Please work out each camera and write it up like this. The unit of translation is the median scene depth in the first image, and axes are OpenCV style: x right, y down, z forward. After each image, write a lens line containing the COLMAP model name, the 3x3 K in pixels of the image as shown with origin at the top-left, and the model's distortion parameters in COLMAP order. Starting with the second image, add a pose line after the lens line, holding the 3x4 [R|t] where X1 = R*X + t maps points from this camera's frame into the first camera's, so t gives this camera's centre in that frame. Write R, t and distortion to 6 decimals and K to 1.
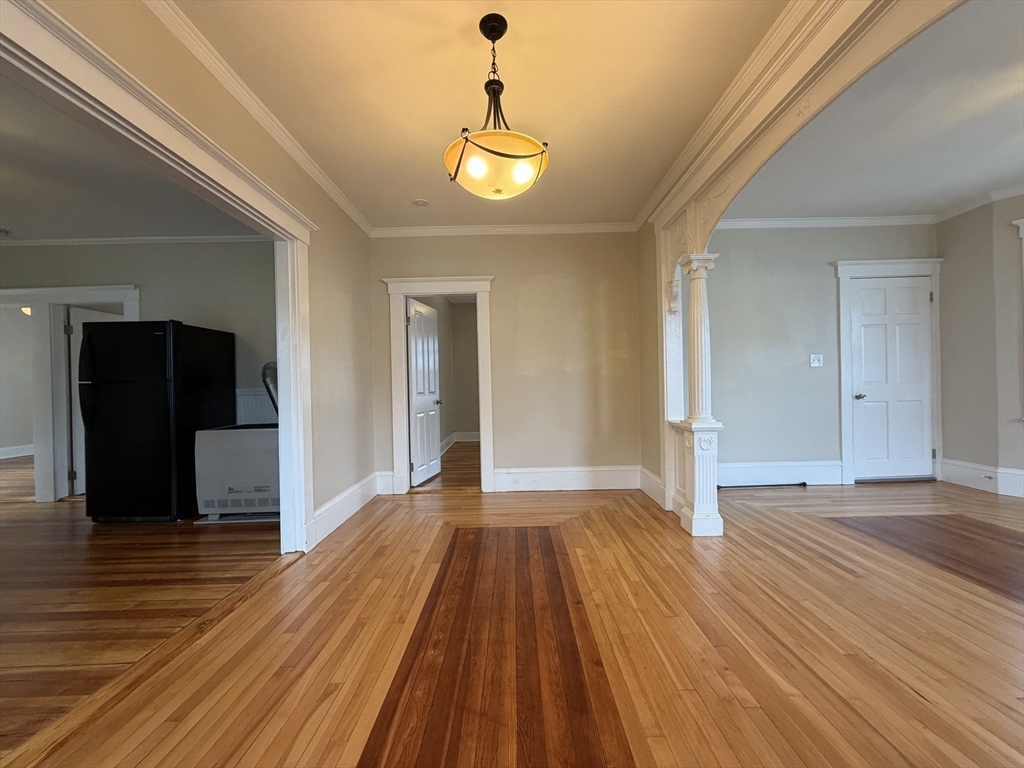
lens RADIAL K [[406.4, 0, 514.5], [0, 406.4, 384.2], [0, 0, 1]] dist [0.000635, 0.000012]
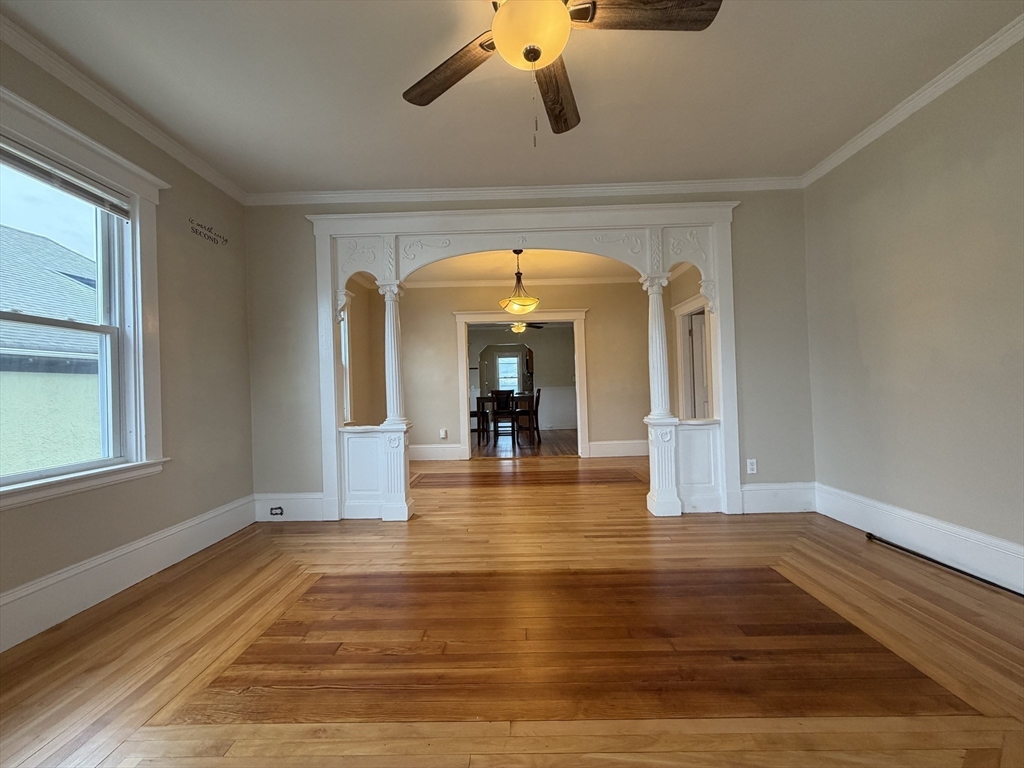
lens RADIAL K [[406.4, 0, 510.5], [0, 406.4, 385.8], [0, 0, 1]] dist [0.000635, 0.000012]
pose [[-0.010678, 0.013467, -0.999852, 1.148857], [0.030570, 0.999446, 0.013135, -0.018344], [0.999476, -0.030425, -0.011084, 0.421239]]
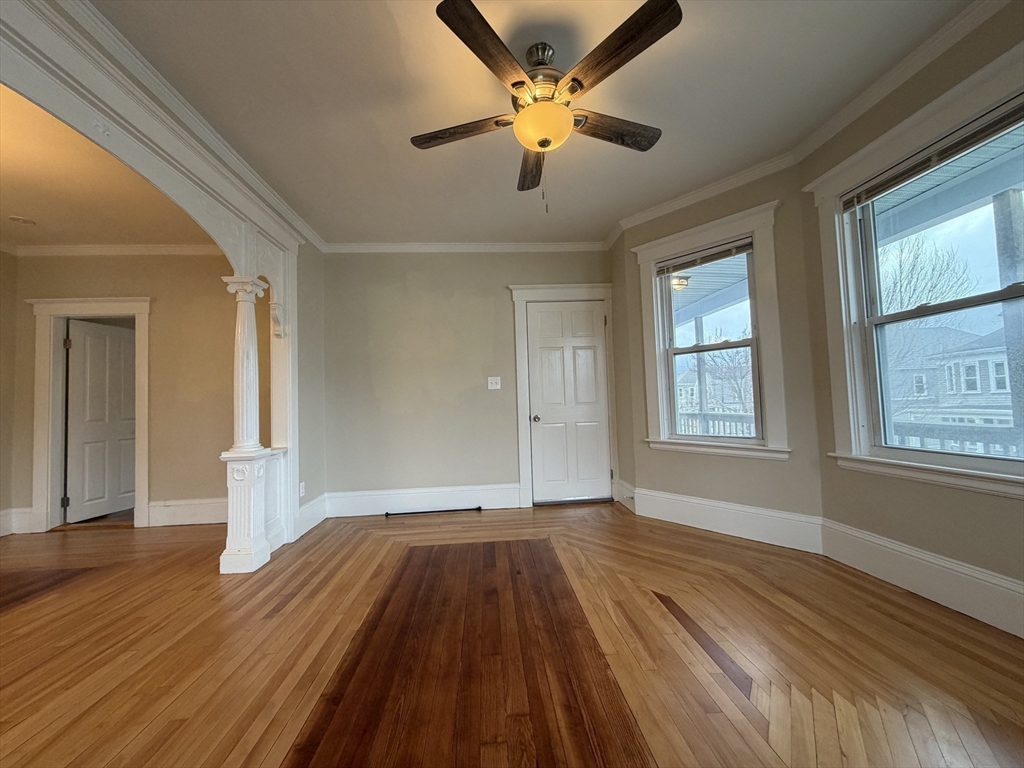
lens RADIAL K [[406.4, 0, 511.1], [0, 406.4, 384.9], [0, 0, 1]] dist [0.000635, 0.000012]
pose [[0.997630, -0.008275, 0.068304, 0.720293], [0.011523, 0.998814, -0.047300, -0.005526], [-0.067831, 0.047975, 0.996543, 0.001271]]
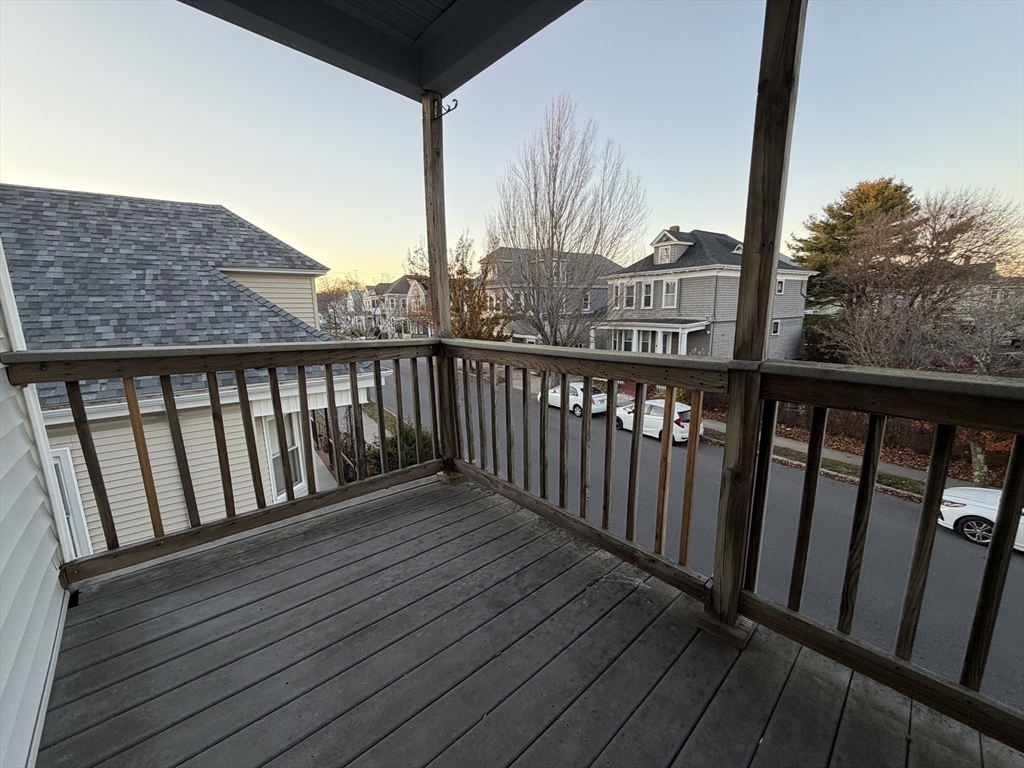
lens RADIAL K [[406.4, 0, 512.2], [0, 406.4, 386.6], [0, 0, 1]] dist [0.000635, 0.000012]
pose [[0.737822, -0.116498, 0.664866, 0.767635], [-0.006279, 0.983766, 0.179344, -0.005930], [-0.674966, -0.136499, 0.725113, 0.130115]]
